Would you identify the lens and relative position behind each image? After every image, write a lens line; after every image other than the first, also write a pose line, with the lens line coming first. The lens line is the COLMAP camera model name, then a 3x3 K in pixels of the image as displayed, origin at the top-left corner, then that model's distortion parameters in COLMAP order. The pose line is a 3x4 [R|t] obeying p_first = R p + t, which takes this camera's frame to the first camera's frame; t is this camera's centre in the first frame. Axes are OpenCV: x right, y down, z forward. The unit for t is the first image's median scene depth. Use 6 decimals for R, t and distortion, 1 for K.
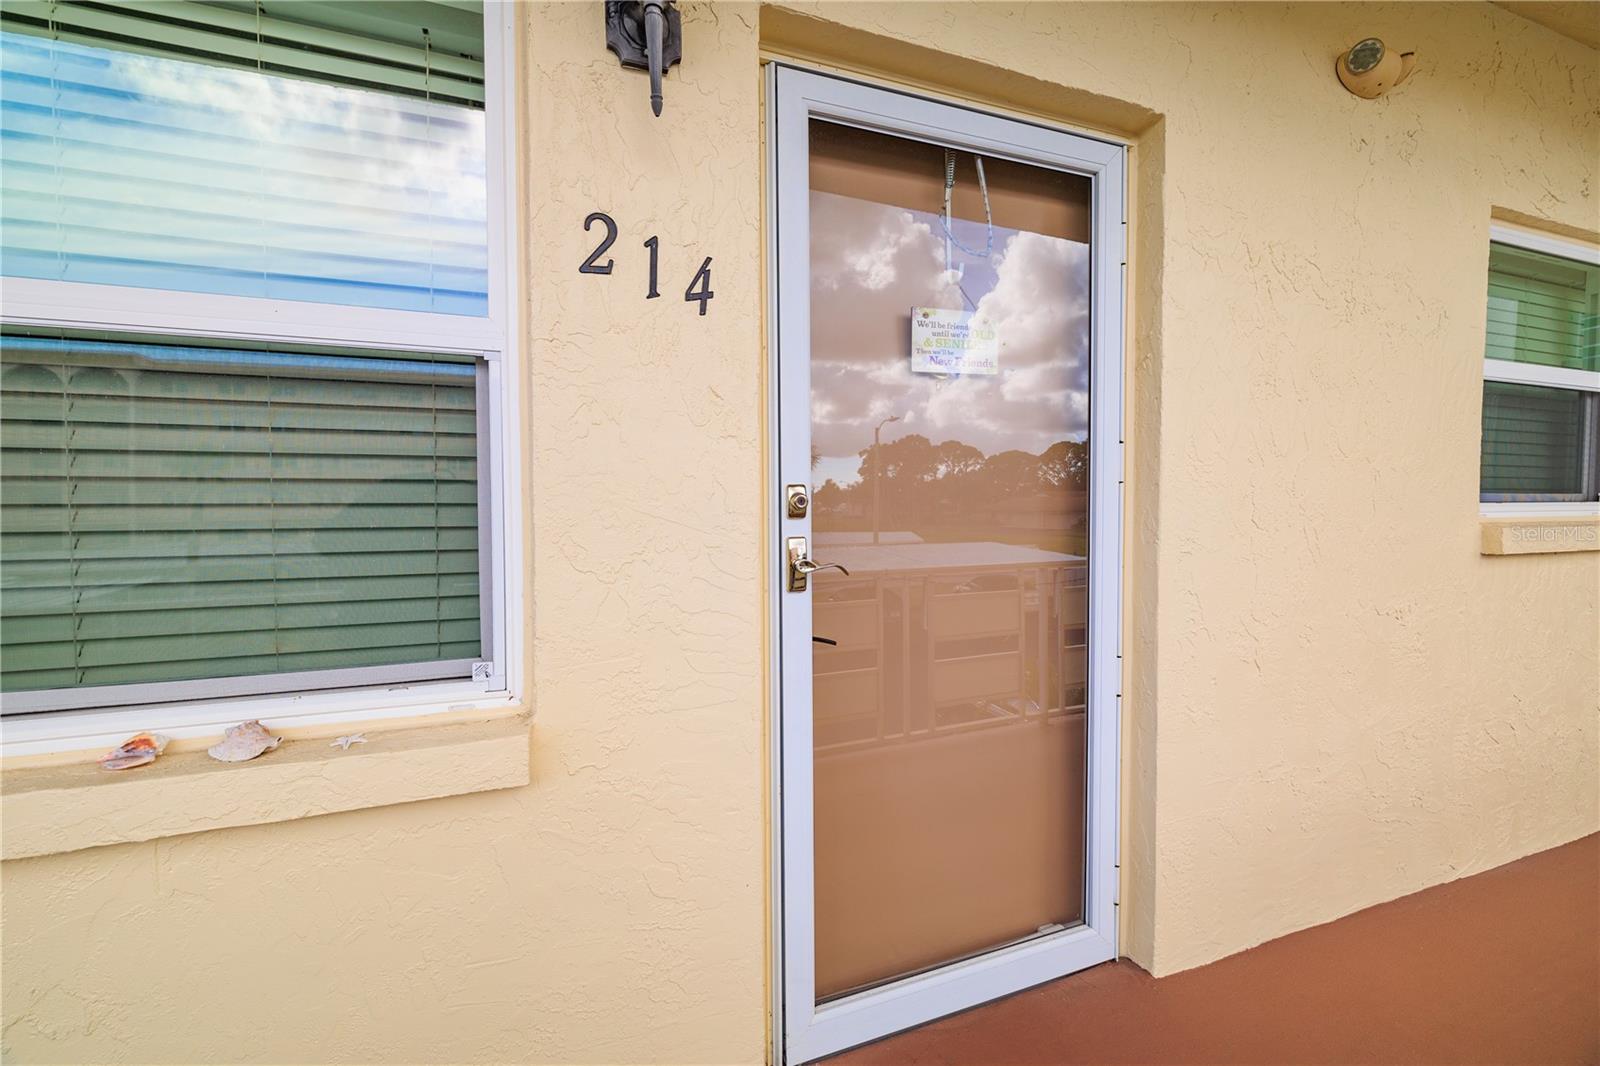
lens RADIAL K [[676.9, 0, 799.6], [0, 676.9, 529.7], [0, 0, 1]] dist [0.002355, 0.000214]
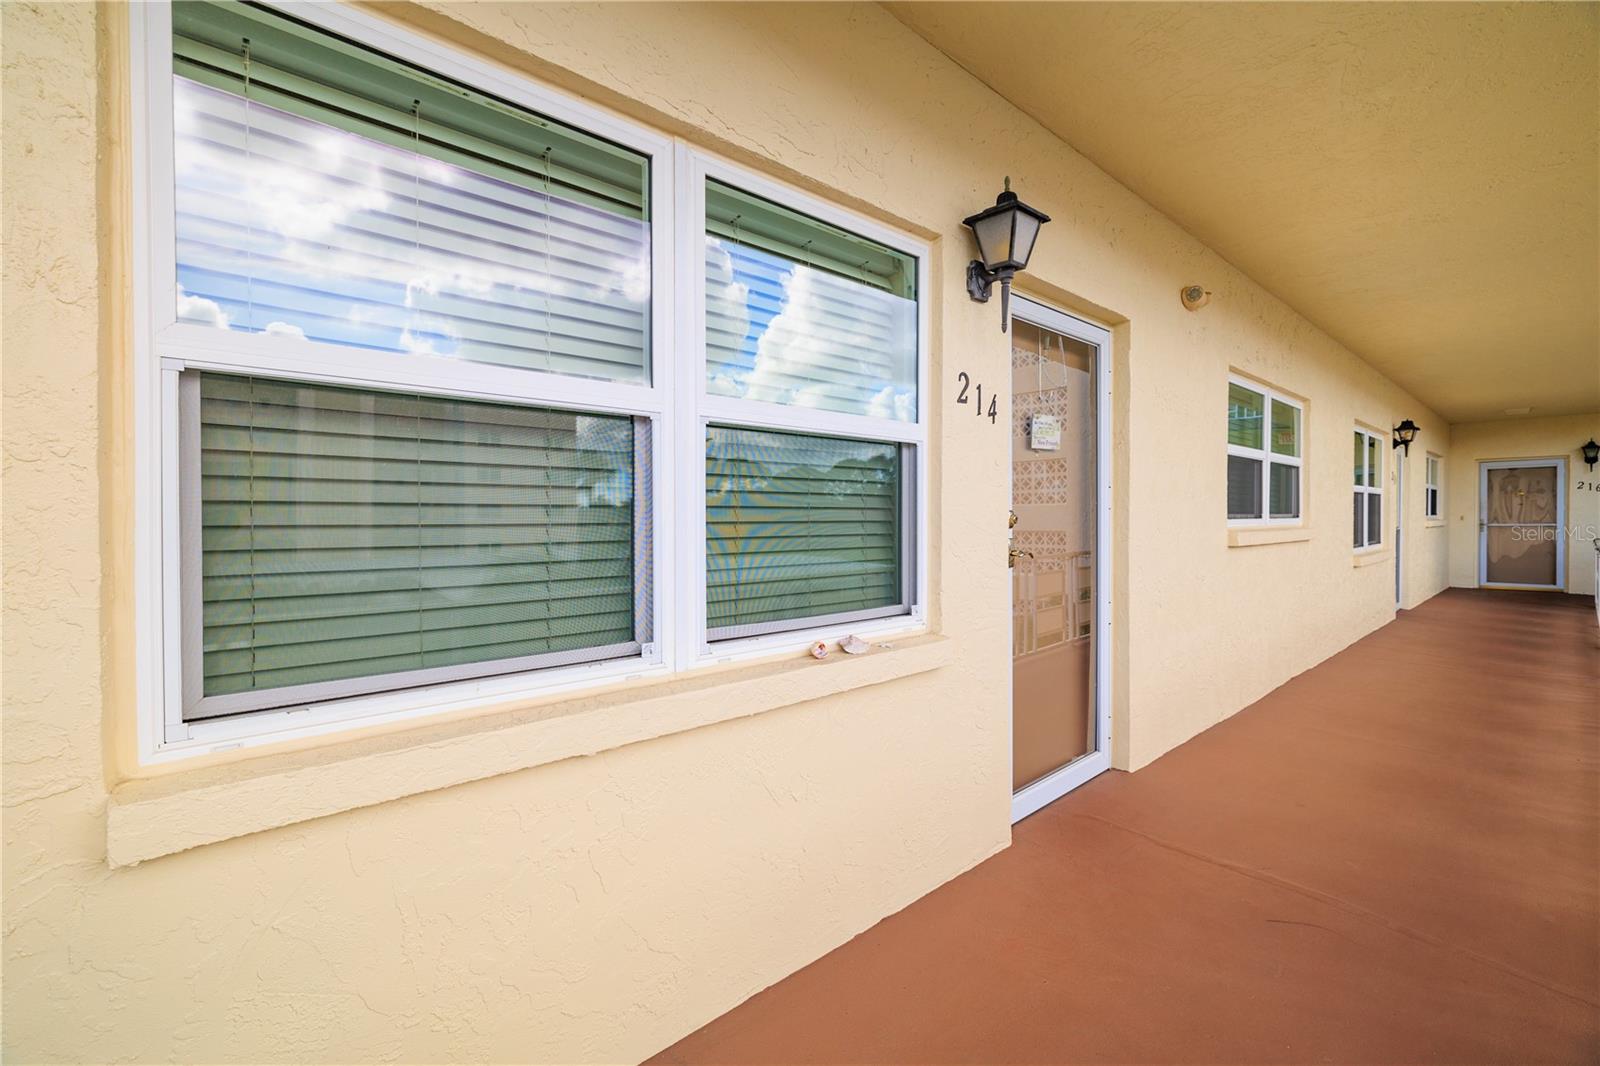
lens RADIAL K [[676.4, 0, 706.0], [0, 676.4, 535.1], [0, 0, 1]] dist [-0.021163, -0.000226]
pose [[0.960710, -0.011014, 0.277336, -1.089754], [0.016733, 0.999693, -0.018261, 0.017108], [-0.277050, 0.022184, 0.960599, -0.456189]]
